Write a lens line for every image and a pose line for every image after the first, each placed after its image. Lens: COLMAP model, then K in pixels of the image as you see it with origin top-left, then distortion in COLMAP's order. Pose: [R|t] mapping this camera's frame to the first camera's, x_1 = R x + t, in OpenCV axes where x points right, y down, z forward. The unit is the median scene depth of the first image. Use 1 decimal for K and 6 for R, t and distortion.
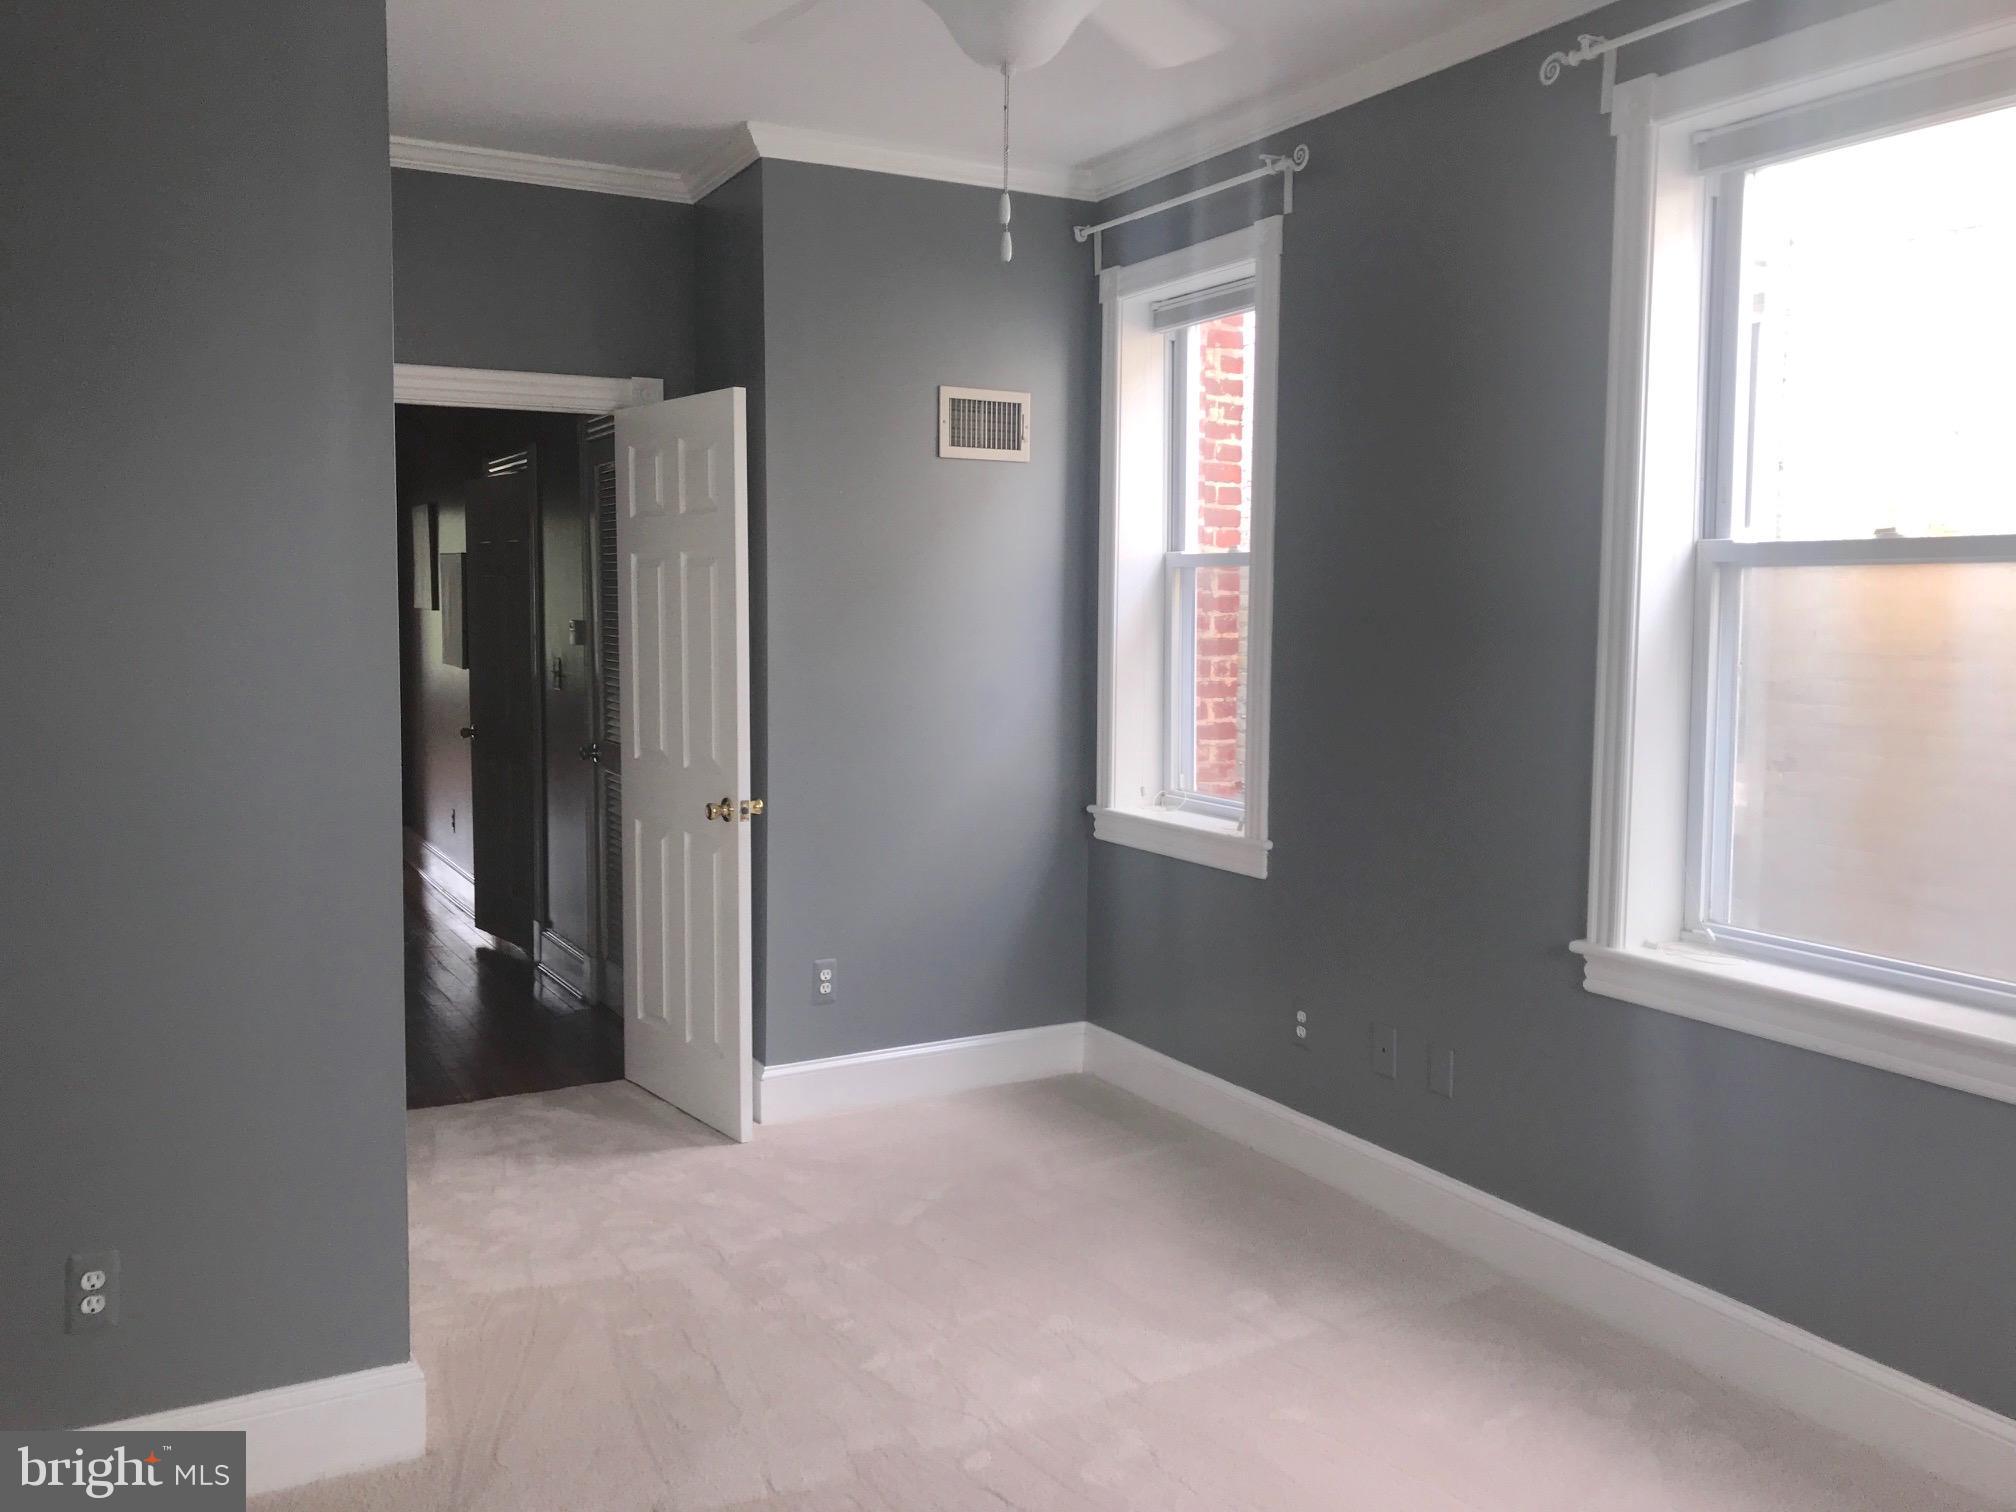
lens RADIAL K [[1680.4, 0, 1004.0], [0, 1680.4, 753.2], [0, 0, 1]] dist [-0.000845, 0.013367]
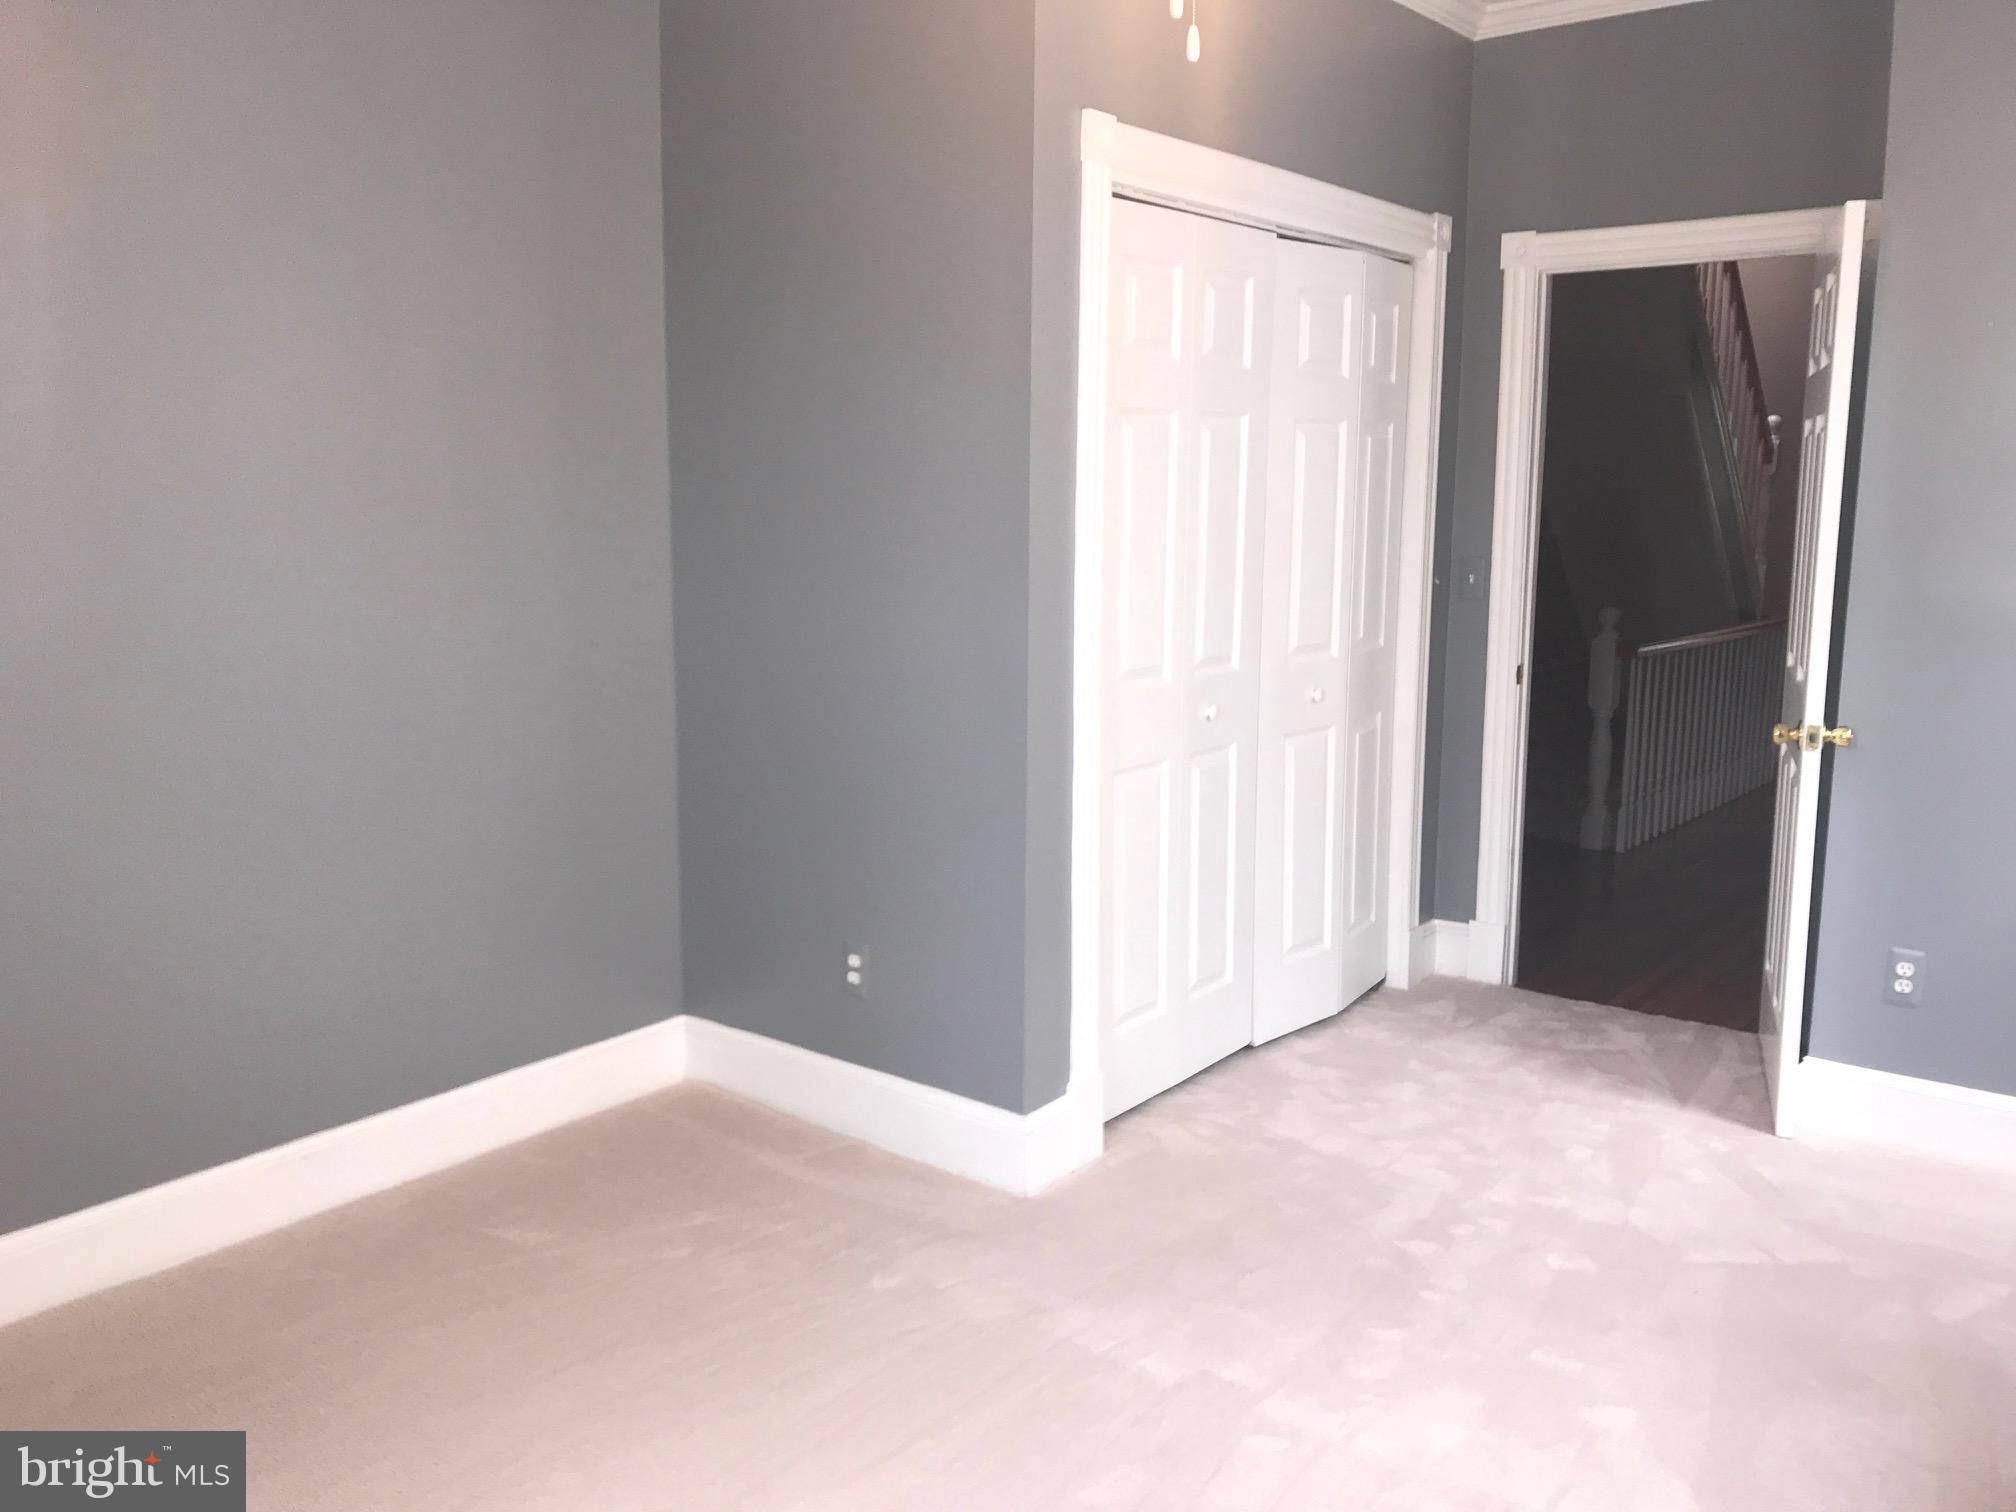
lens RADIAL K [[1680.4, 0, 1005.5], [0, 1680.4, 754.6], [0, 0, 1]] dist [-0.000845, 0.013367]
pose [[0.394951, 0.151519, -0.906121, 0.460335], [-0.094418, 0.987778, 0.124019, -0.024448], [0.913838, 0.036573, 0.404429, 0.339739]]
